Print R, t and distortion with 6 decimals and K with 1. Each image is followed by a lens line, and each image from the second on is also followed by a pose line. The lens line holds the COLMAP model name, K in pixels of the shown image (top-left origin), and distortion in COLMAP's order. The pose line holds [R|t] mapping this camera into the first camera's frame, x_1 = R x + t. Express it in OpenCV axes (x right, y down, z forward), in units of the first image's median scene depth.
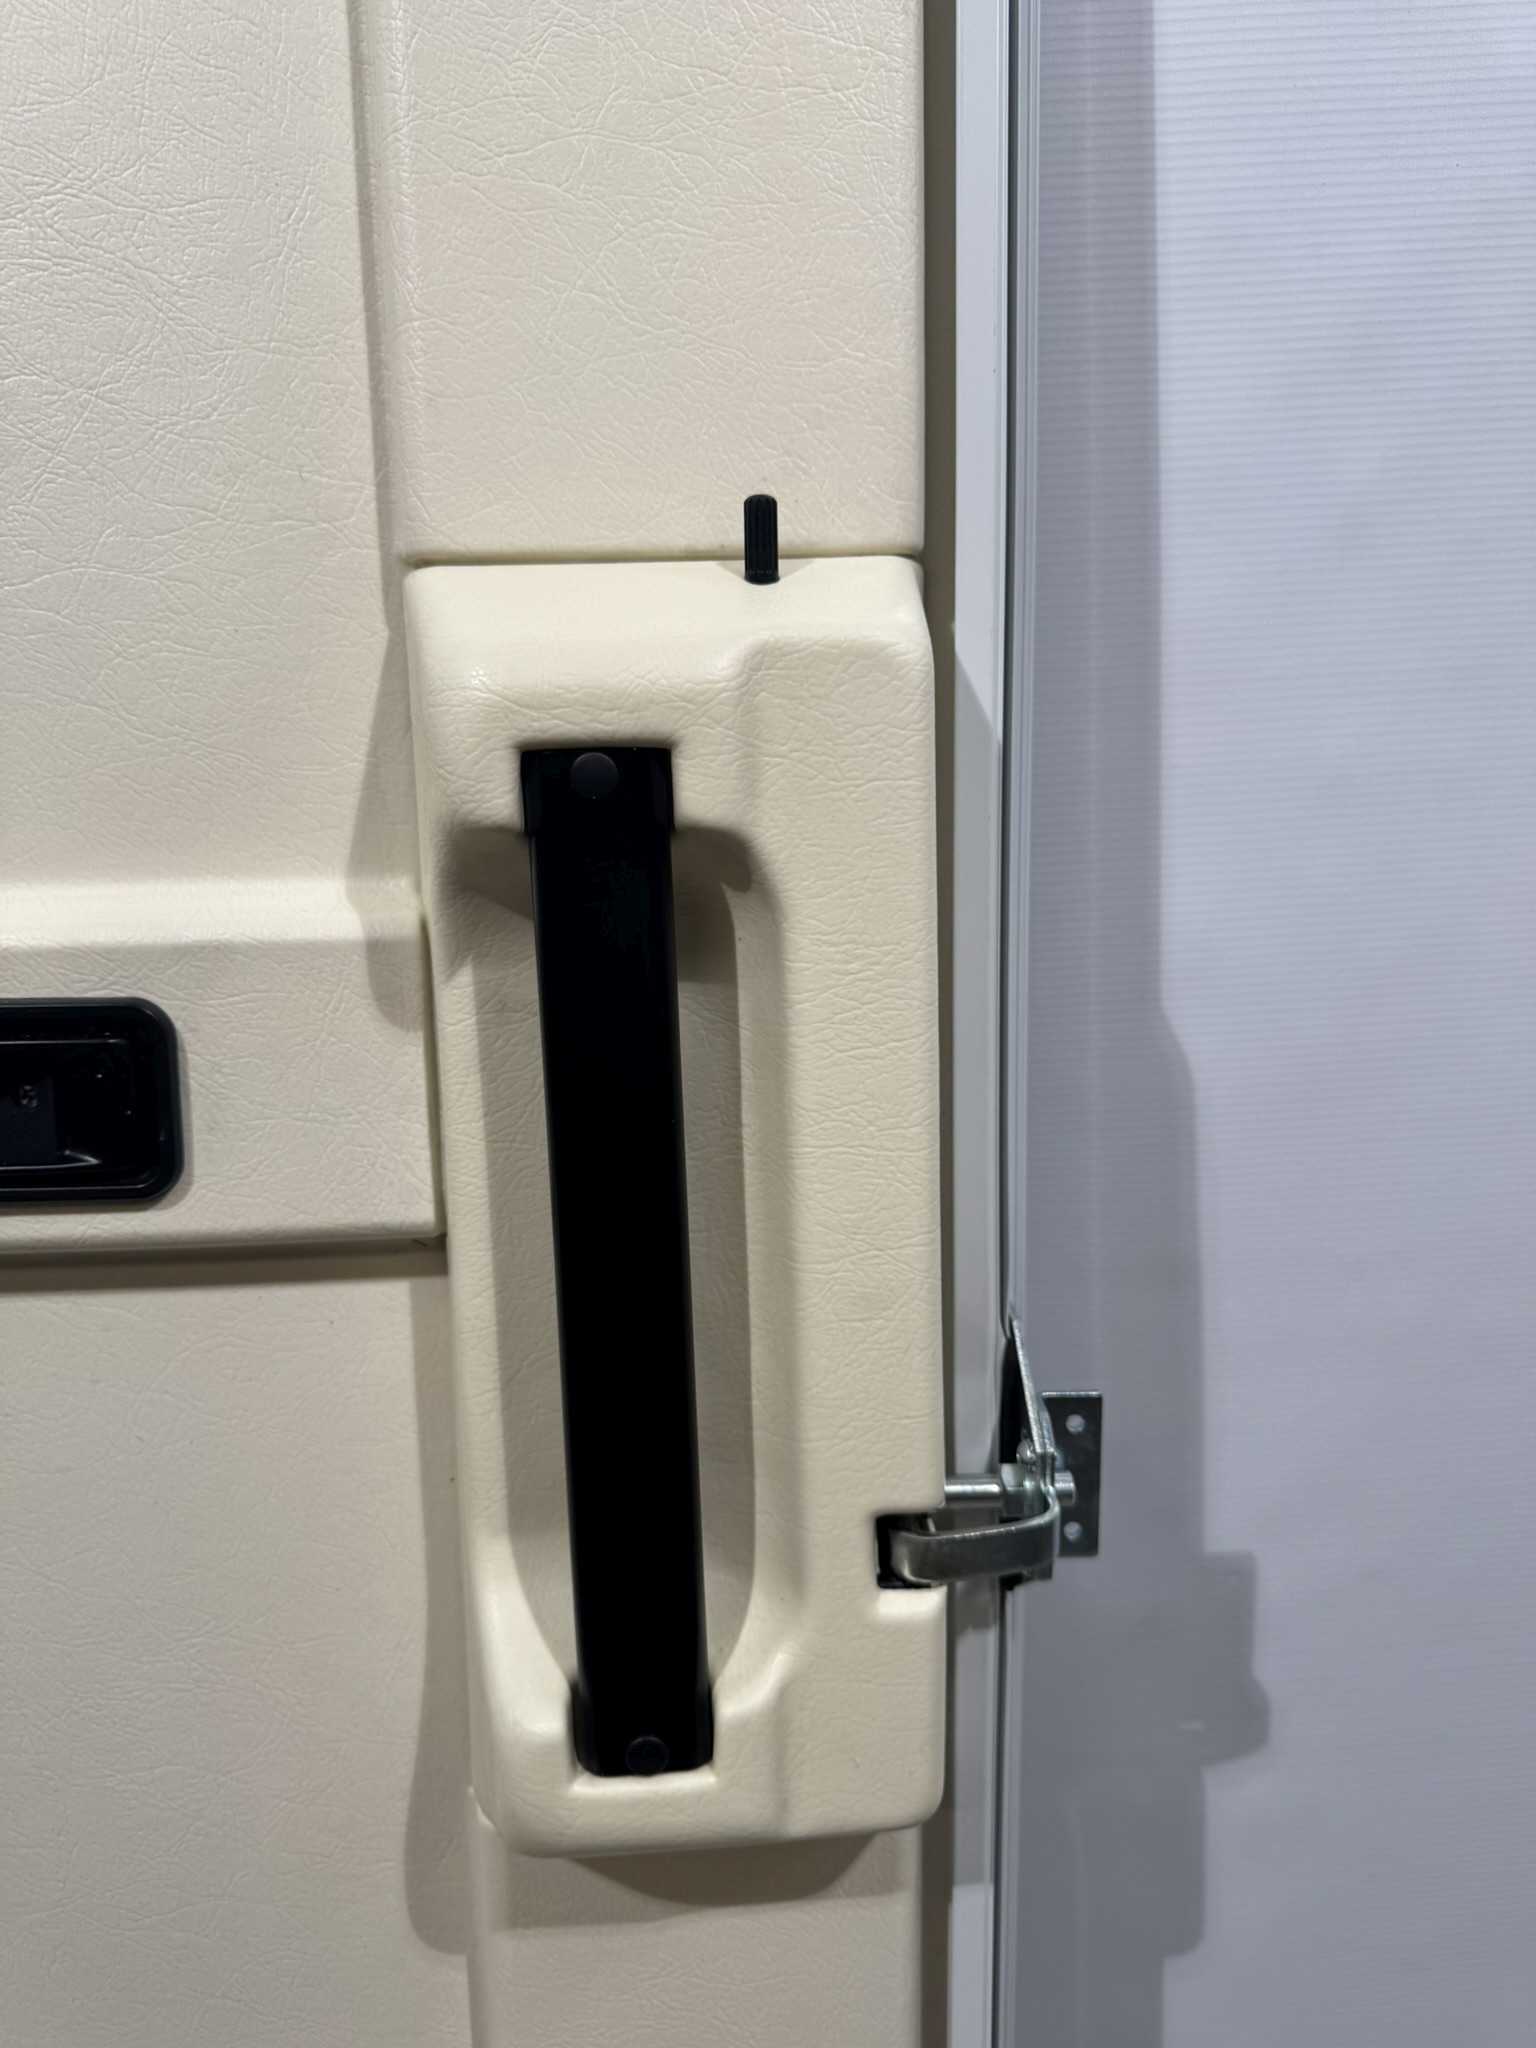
lens RADIAL K [[1482.8, 0, 762.3], [0, 1482.8, 1012.1], [0, 0, 1]] dist [0.019147, -0.078796]
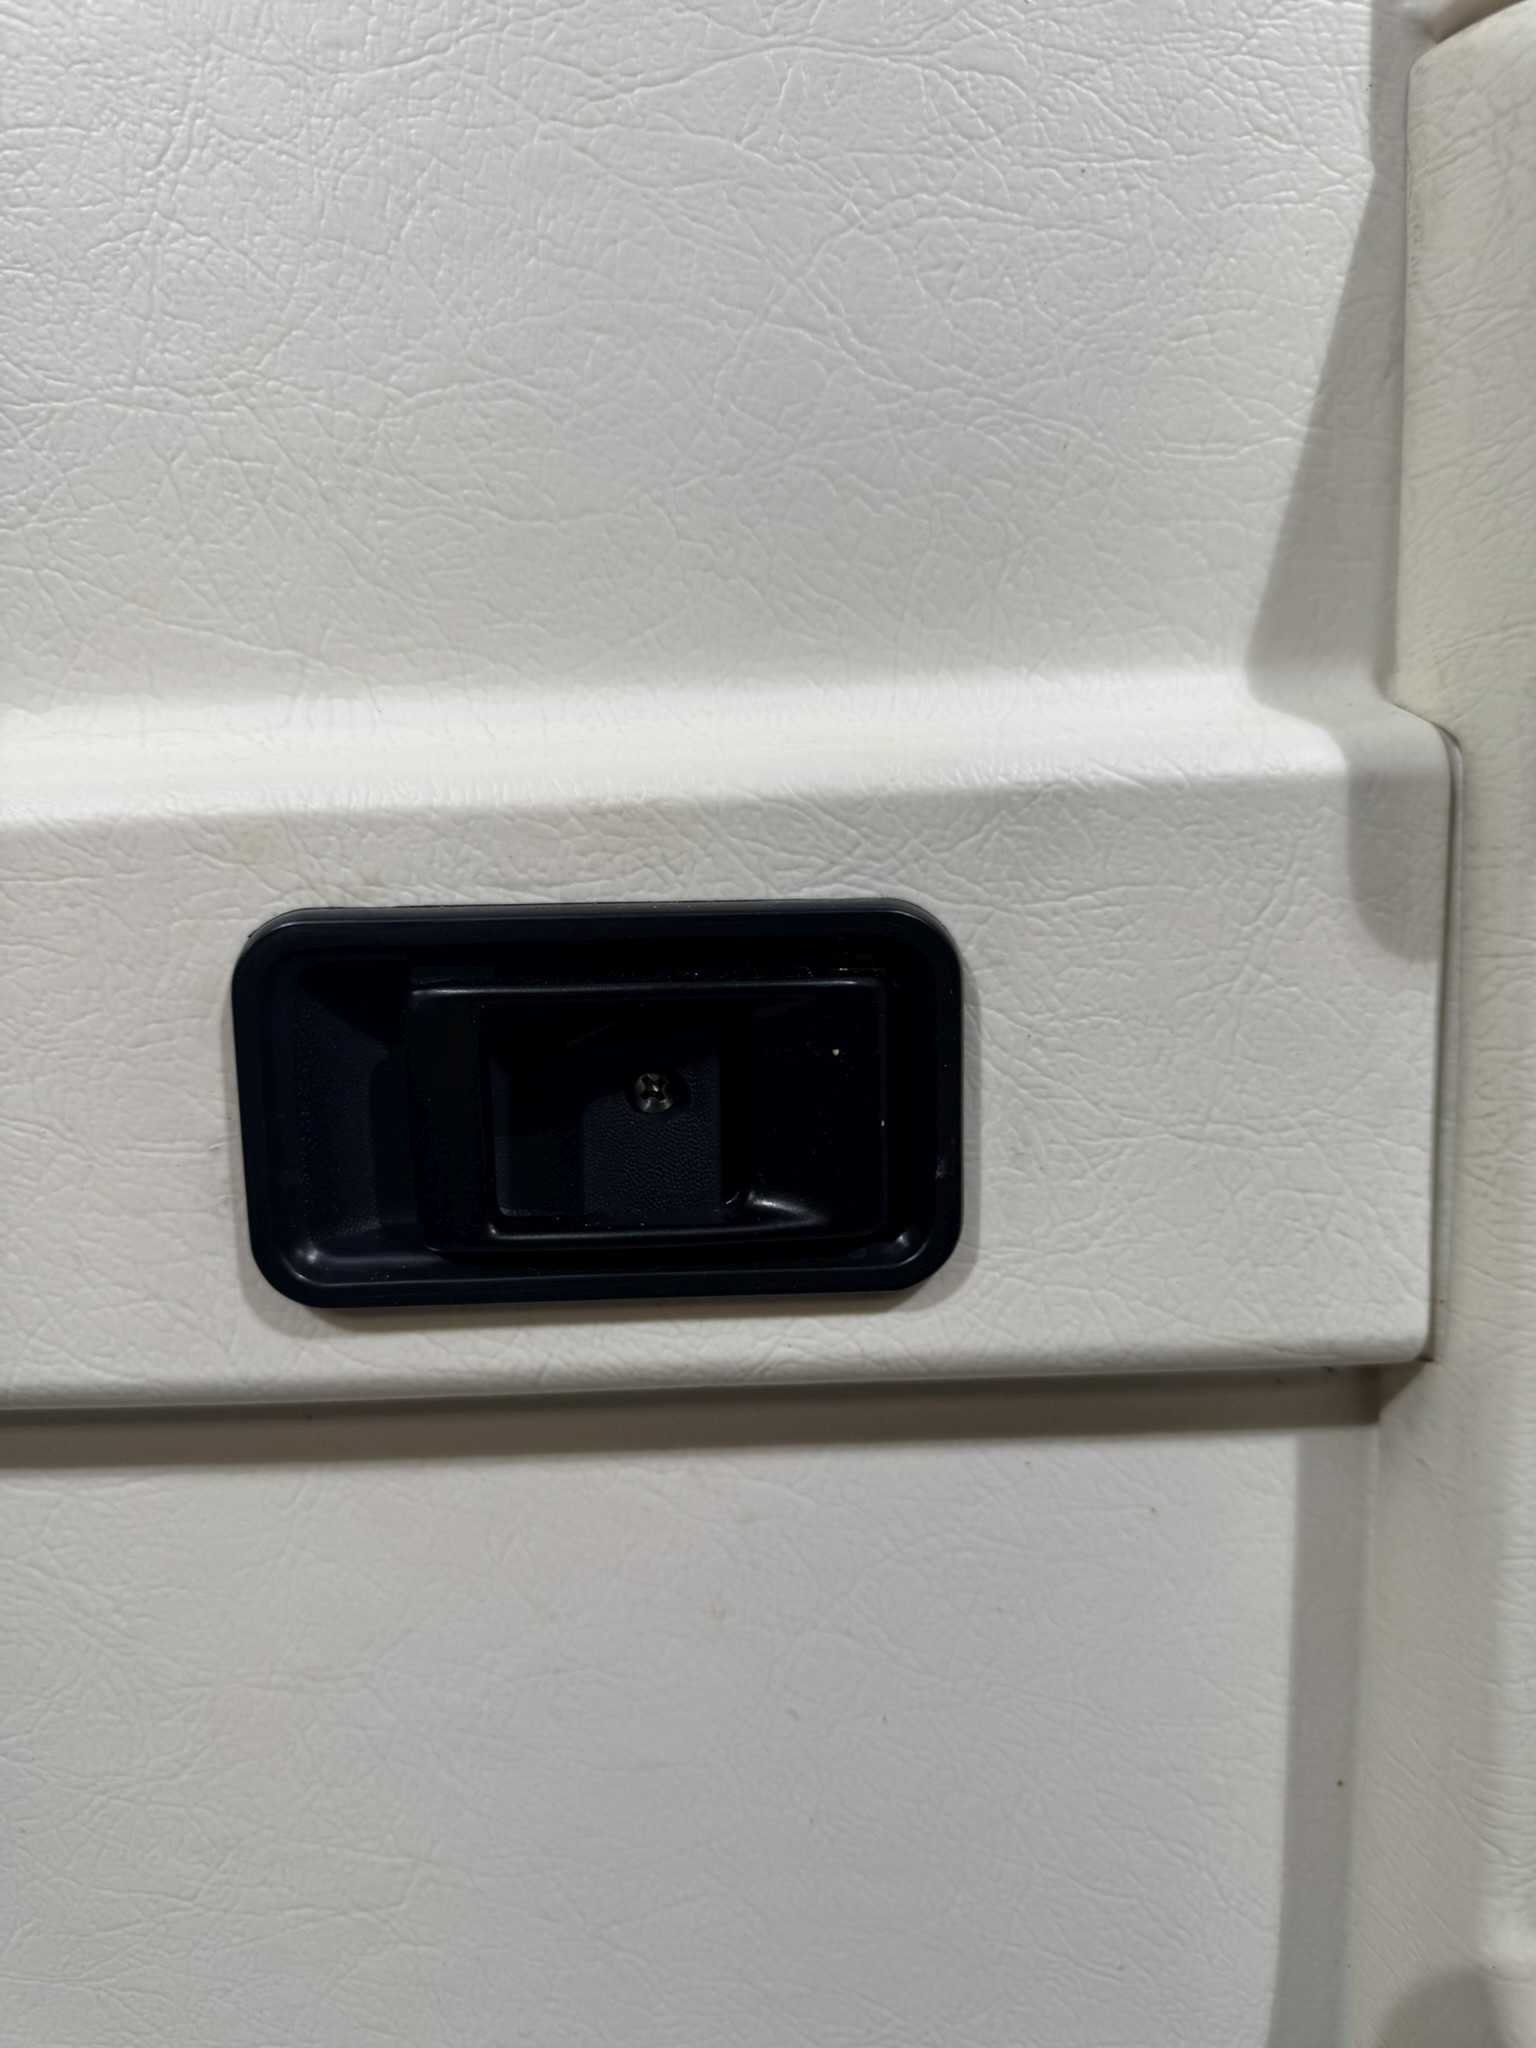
lens RADIAL K [[1482.8, 0, 685.1], [0, 1482.8, 1016.3], [0, 0, 1]] dist [0.019147, -0.078796]
pose [[0.996369, -0.005788, -0.084948, -0.449416], [0.006185, 0.999971, 0.004408, 0.028154], [0.084920, -0.004917, 0.996376, 0.487881]]
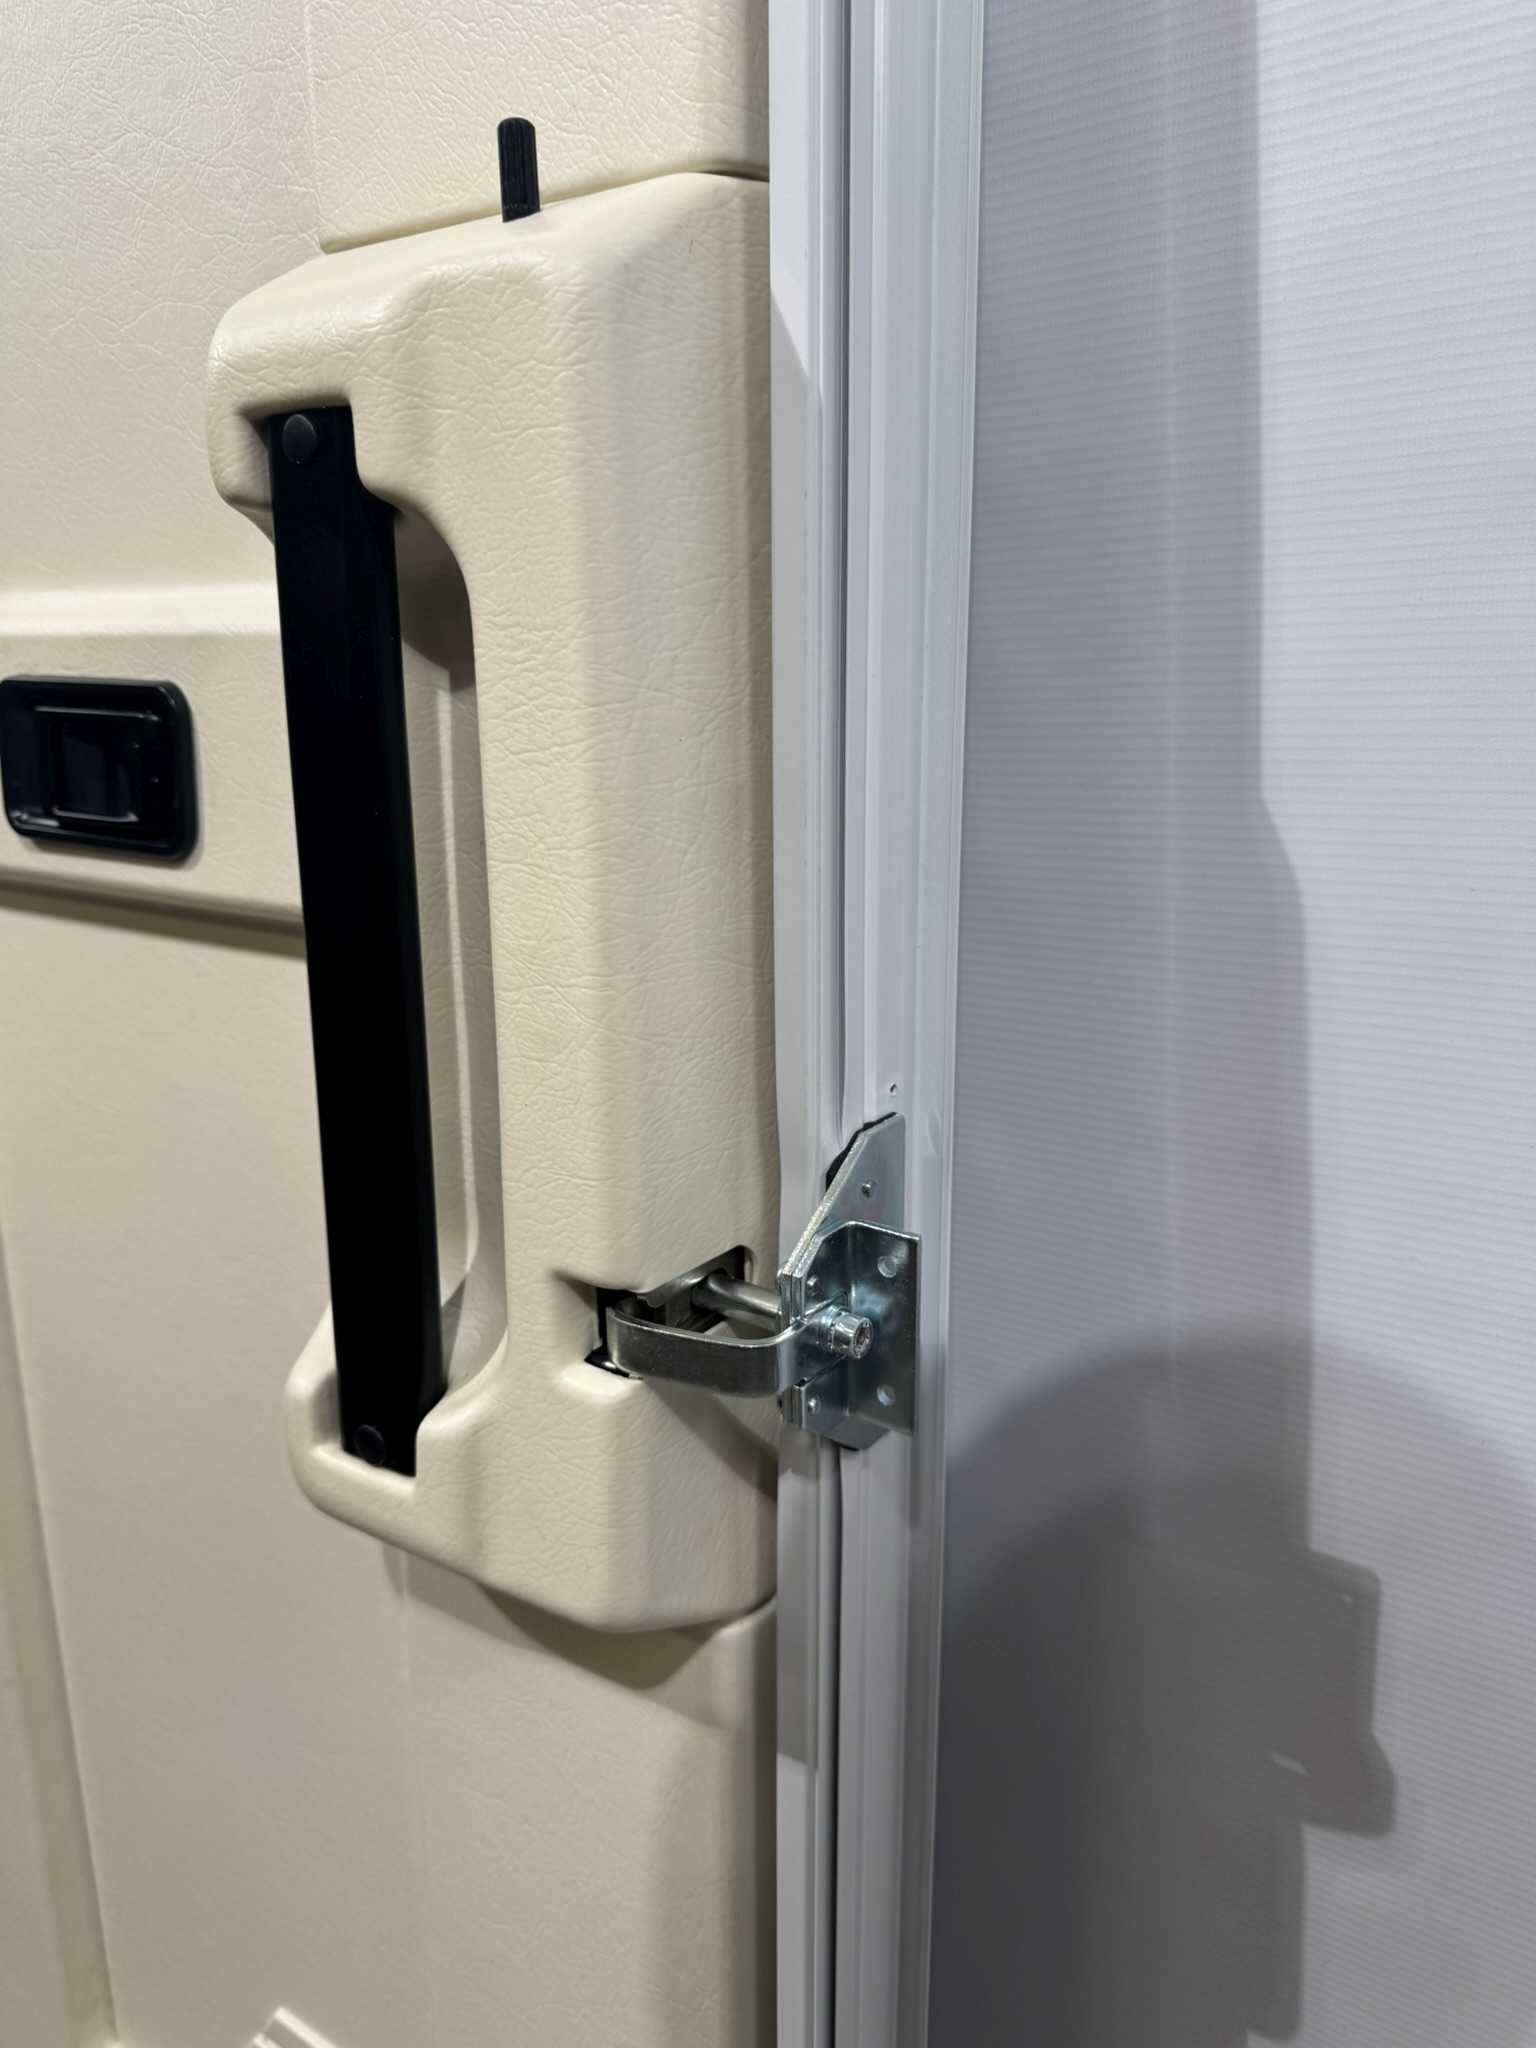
lens RADIAL K [[1482.8, 0, 780.0], [0, 1482.8, 1023.8], [0, 0, 1]] dist [0.019147, -0.078796]
pose [[0.795266, 0.166778, -0.582869, 0.675655], [-0.114328, 0.985424, 0.125973, 0.052420], [0.595383, -0.033544, 0.802742, 0.346005]]
